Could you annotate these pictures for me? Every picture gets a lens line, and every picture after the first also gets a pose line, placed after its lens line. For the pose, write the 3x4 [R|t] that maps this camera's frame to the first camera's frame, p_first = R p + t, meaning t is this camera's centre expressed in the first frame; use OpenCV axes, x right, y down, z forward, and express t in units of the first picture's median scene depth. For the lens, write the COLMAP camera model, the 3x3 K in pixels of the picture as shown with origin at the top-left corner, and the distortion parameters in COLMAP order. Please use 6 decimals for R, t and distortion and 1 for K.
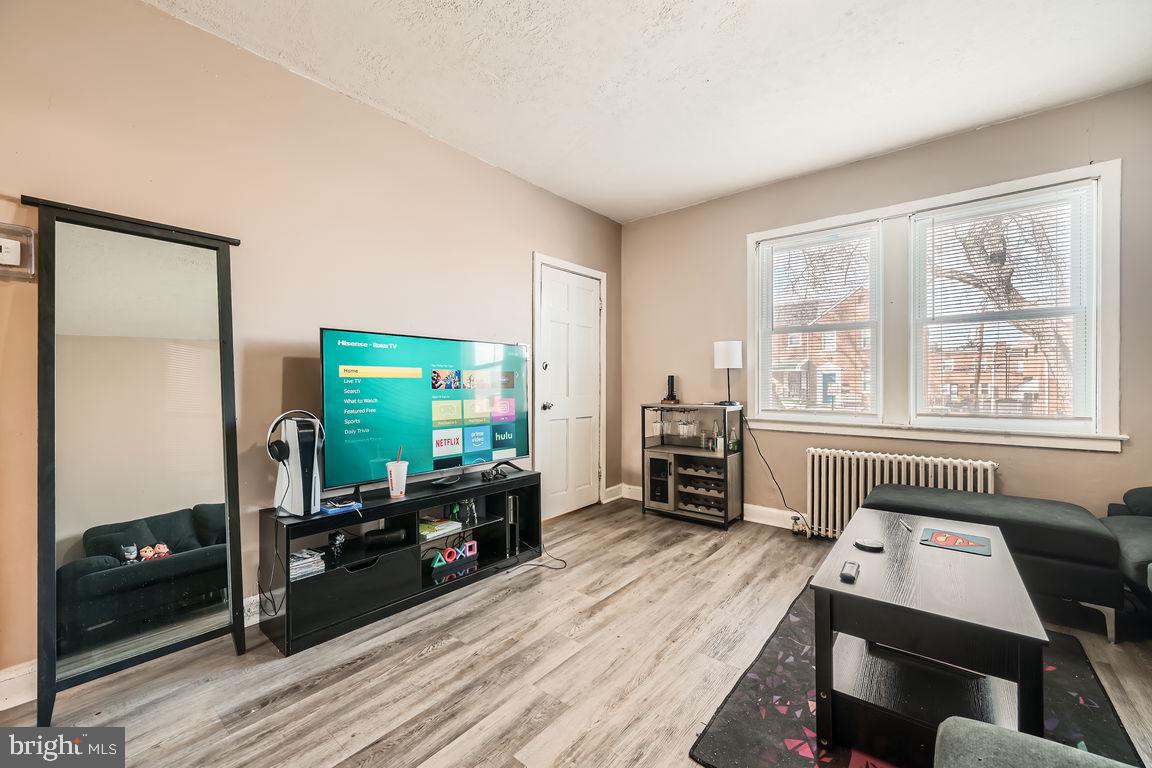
lens RADIAL K [[460.0, 0, 576.0], [0, 460.0, 384.0], [0, 0, 1]] dist [-0.001150, -0.000380]
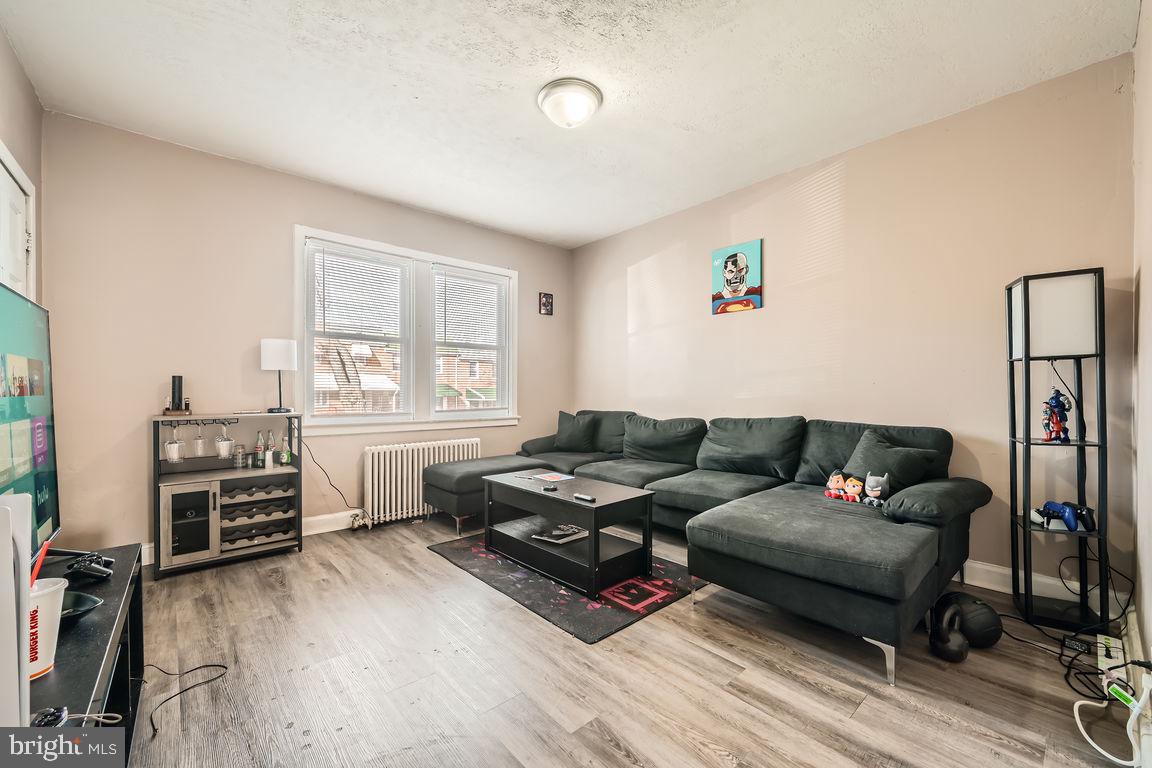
lens RADIAL K [[458.7, 0, 578.7], [0, 458.7, 393.1], [0, 0, 1]] dist [0.001275, 0.000246]
pose [[0.147743, -0.007049, 0.989001, -0.517674], [-0.005407, 0.999954, 0.007935, -0.000773], [-0.989011, -0.006520, 0.147698, 0.356659]]
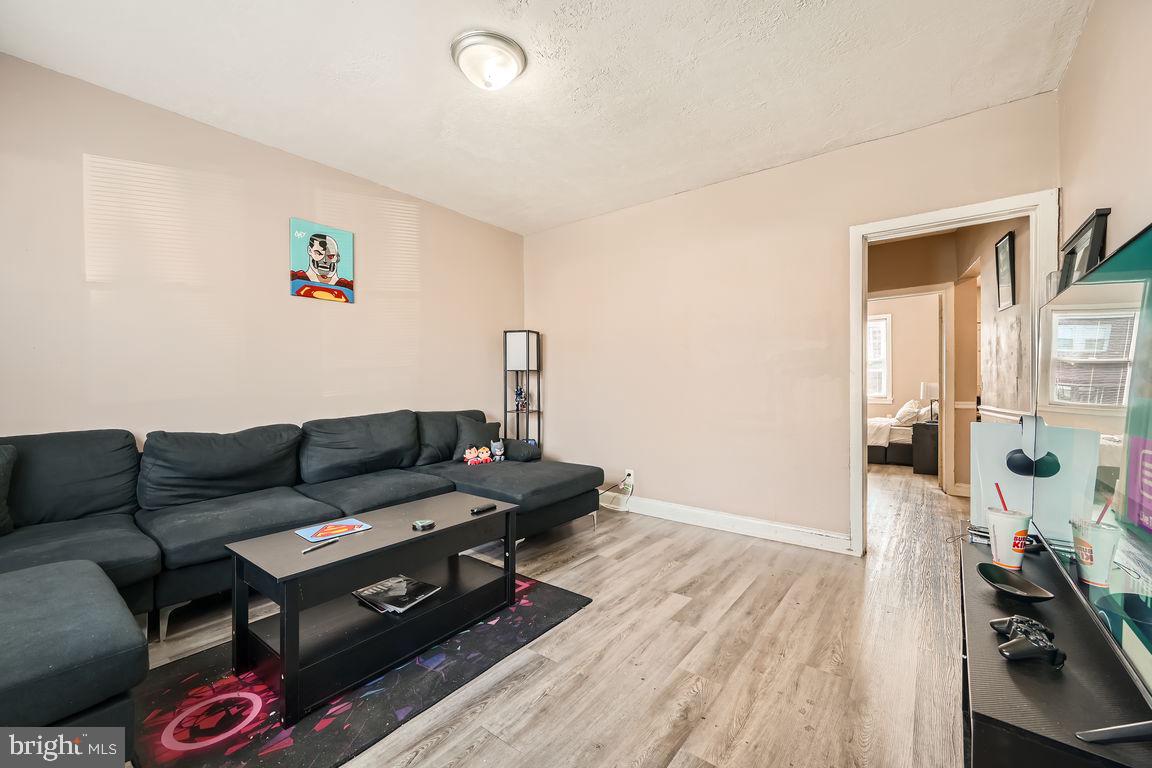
lens RADIAL K [[450.0, 0, 576.0], [0, 450.0, 384.0], [0, 0, 1]] dist [0.000208, 0.000024]
pose [[-0.999730, 0.005488, -0.022566, 0.147845], [0.005668, 0.999953, -0.007915, 0.002046], [0.022522, -0.008041, -0.999714, 1.168083]]
